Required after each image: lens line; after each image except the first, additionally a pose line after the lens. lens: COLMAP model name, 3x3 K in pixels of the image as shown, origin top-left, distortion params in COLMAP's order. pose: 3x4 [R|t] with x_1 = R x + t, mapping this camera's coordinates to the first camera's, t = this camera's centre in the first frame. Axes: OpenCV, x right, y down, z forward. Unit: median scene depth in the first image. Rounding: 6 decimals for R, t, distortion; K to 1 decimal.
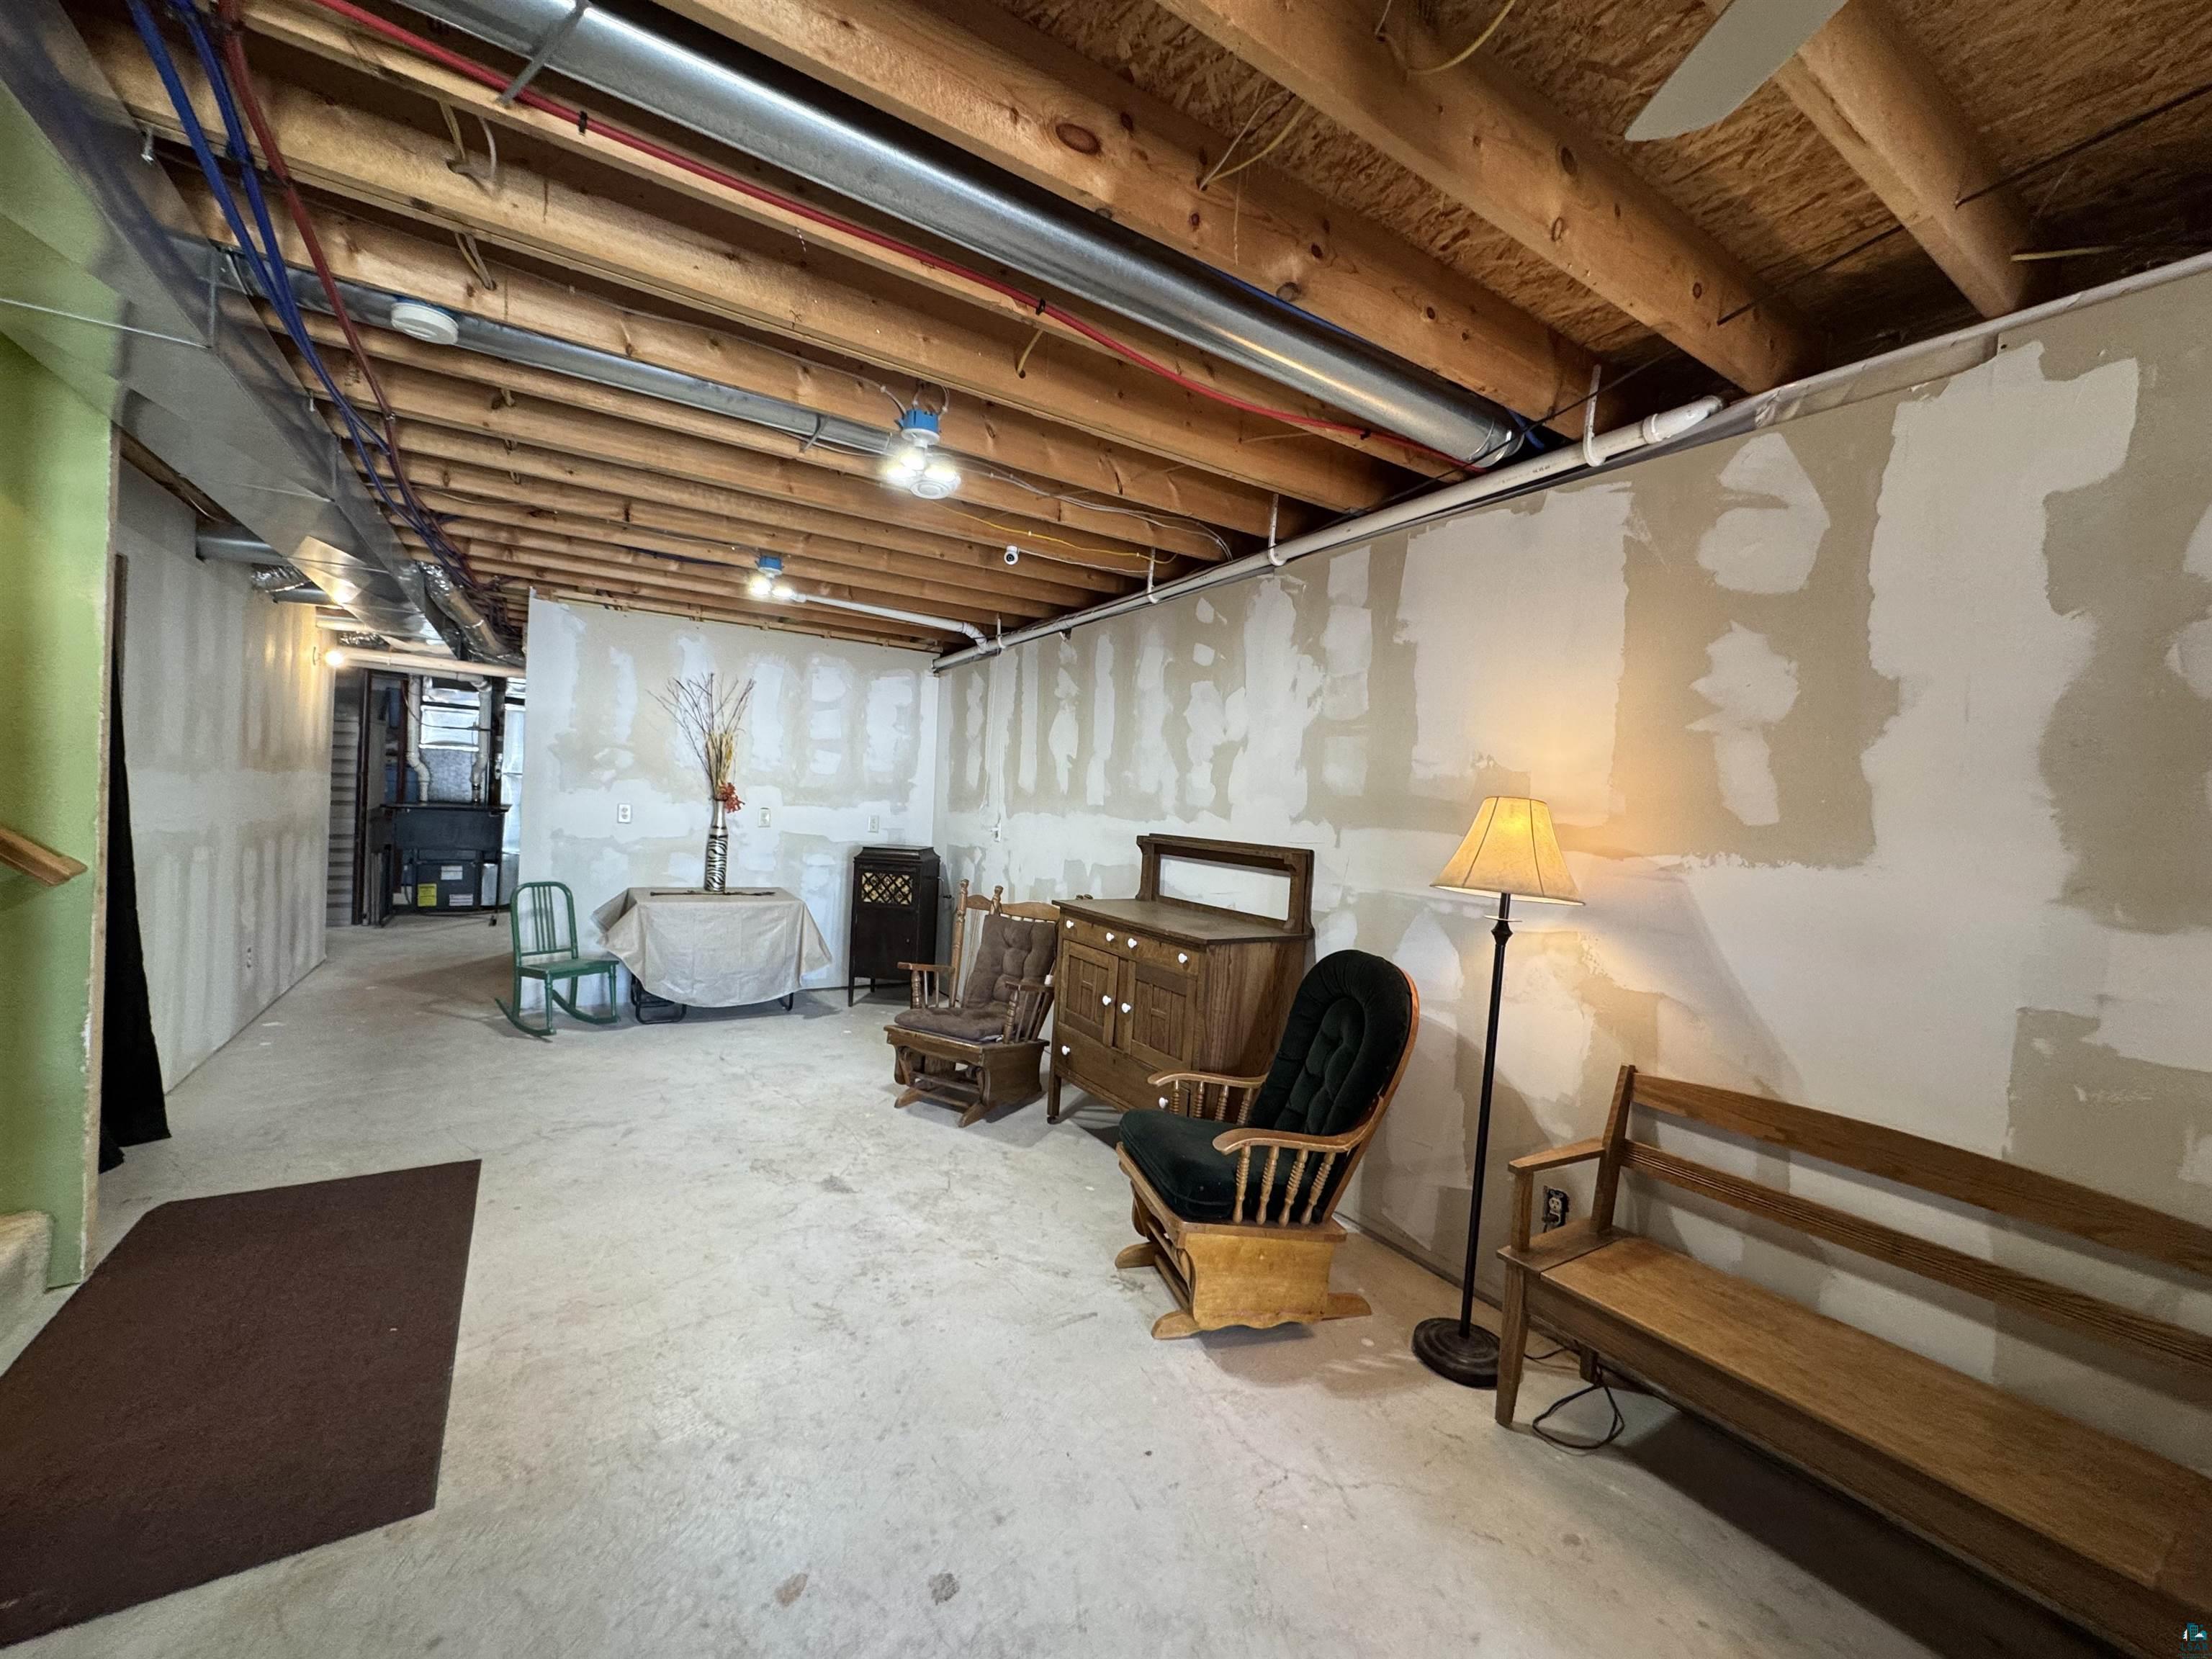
lens RADIAL K [[891.0, 0, 1106.0], [0, 891.0, 829.5], [0, 0, 1]] dist [-0.000464, 0.000004]
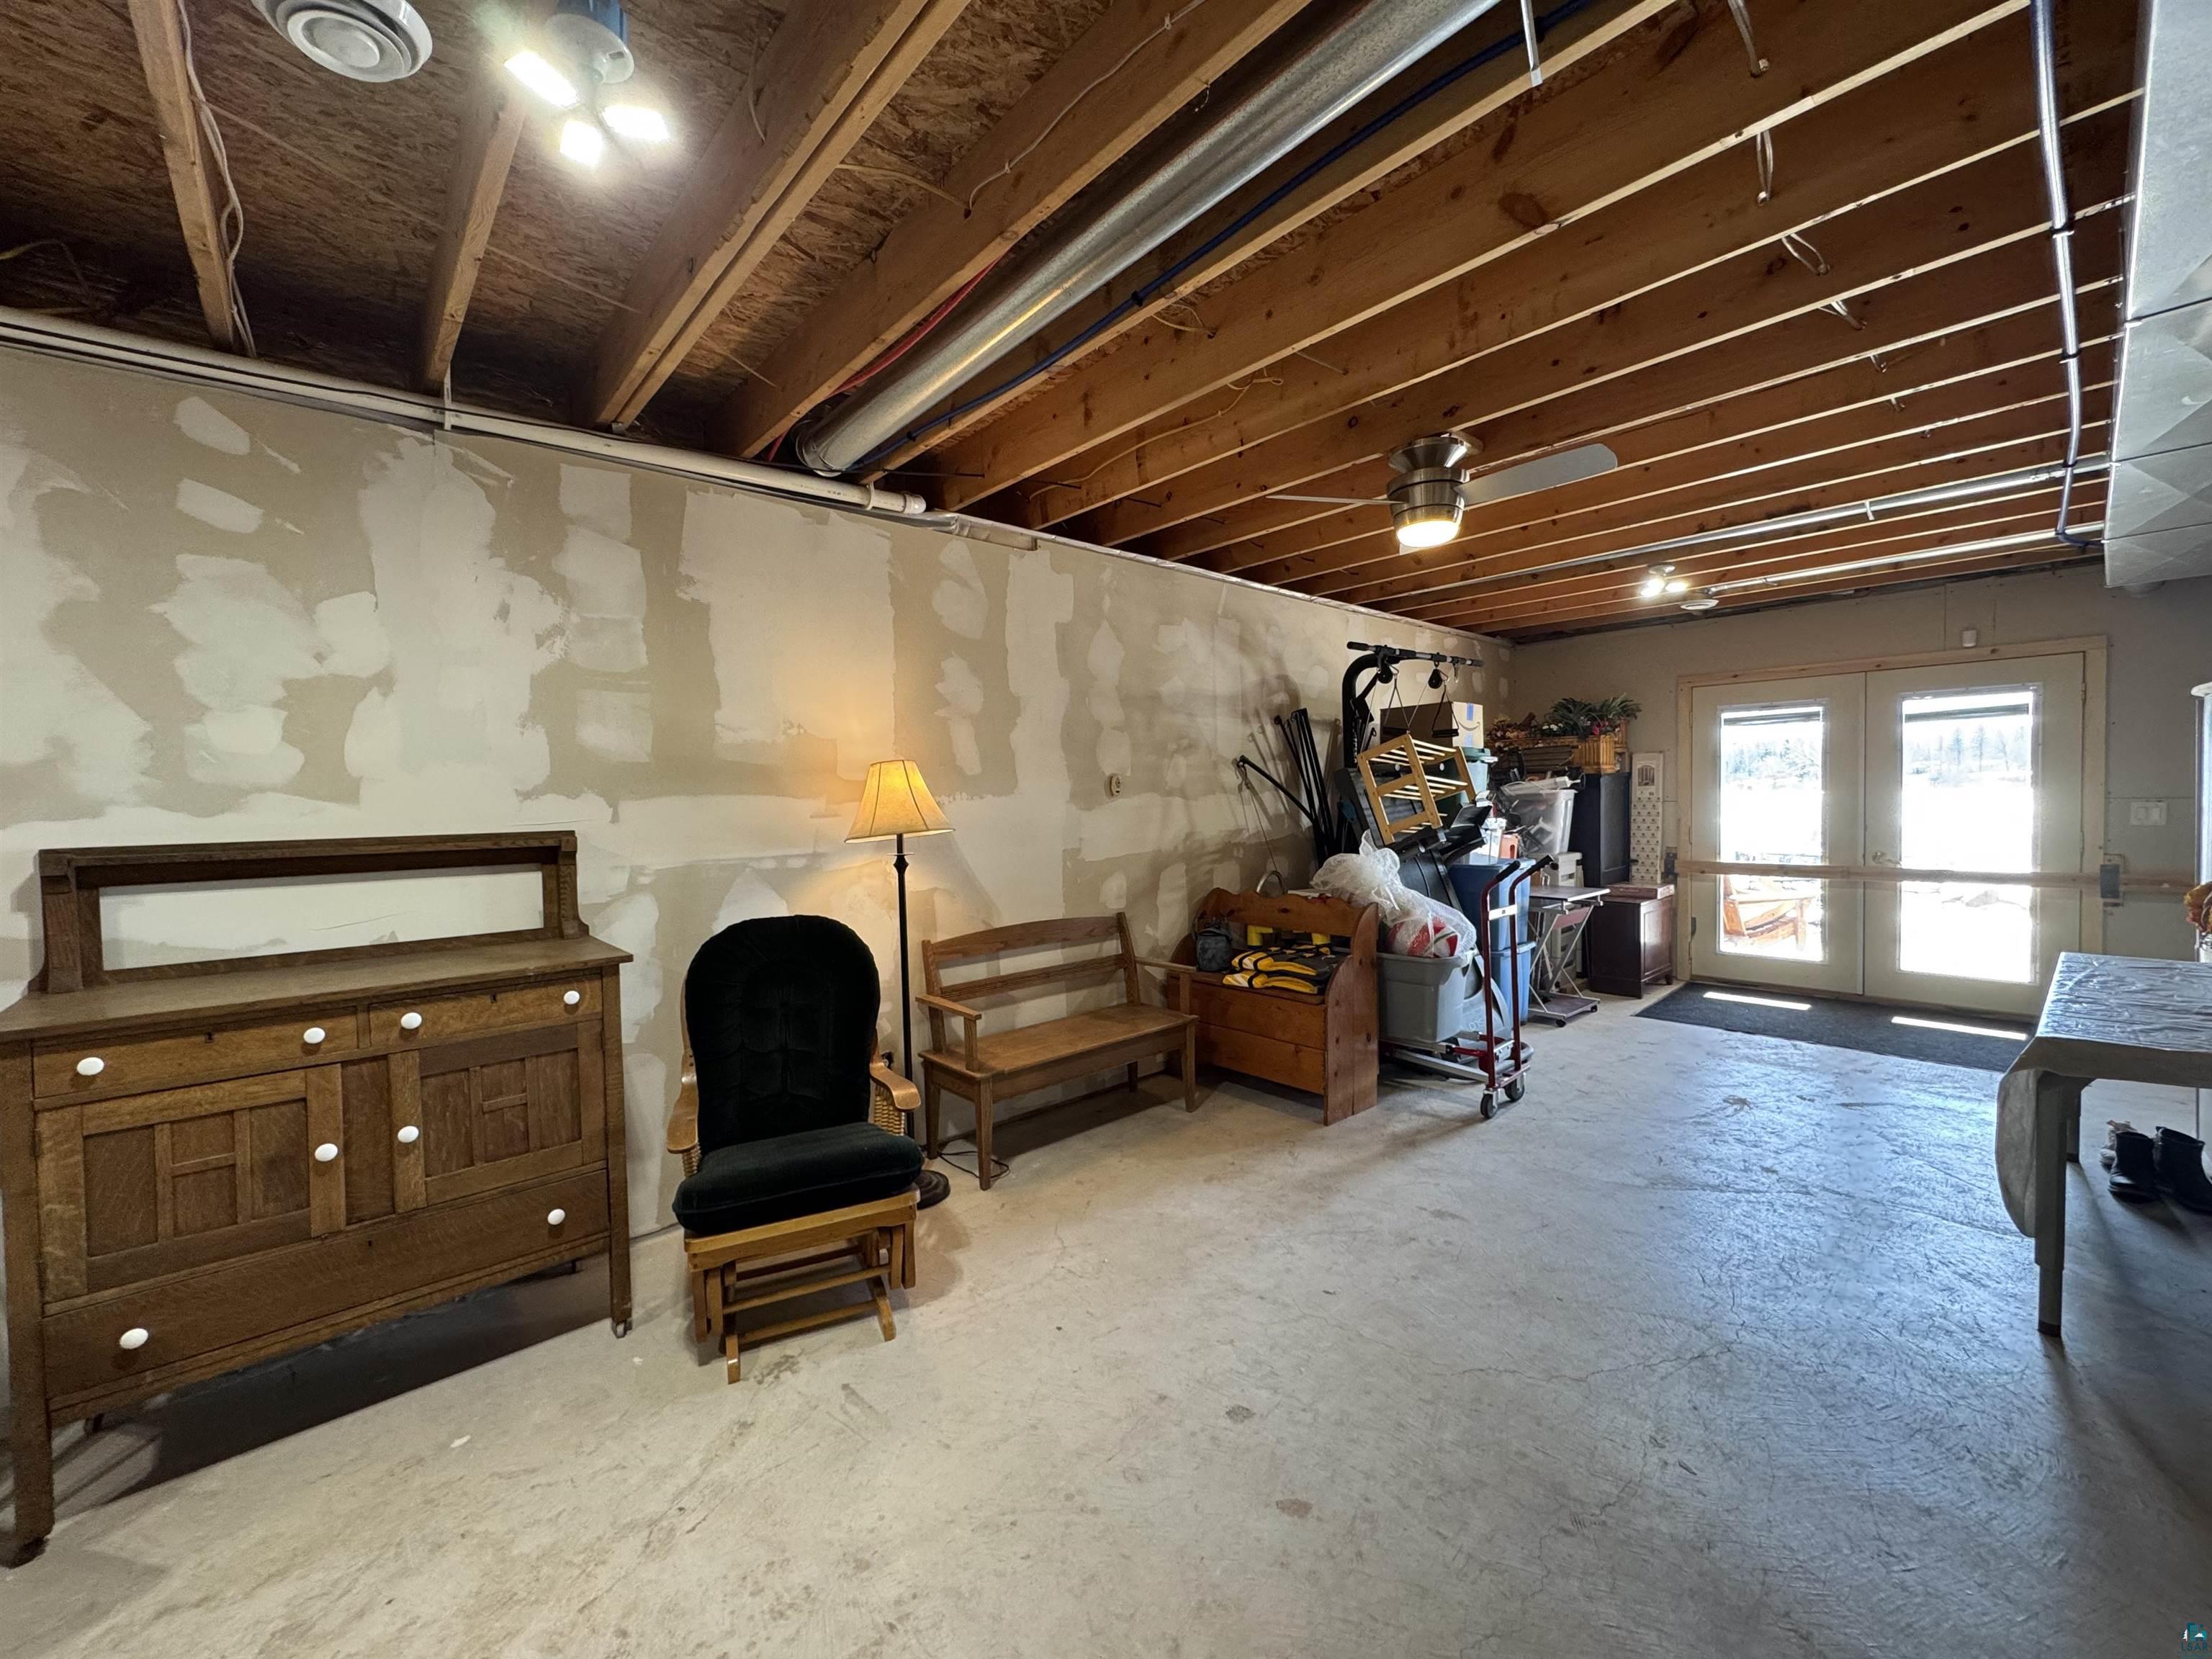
lens RADIAL K [[891.0, 0, 1106.0], [0, 891.0, 829.5], [0, 0, 1]] dist [-0.000464, 0.000004]
pose [[-0.174802, -0.091270, 0.980364, -0.774036], [0.040135, 0.994206, 0.099715, -0.046707], [-0.983785, 0.056777, -0.170126, 0.814321]]
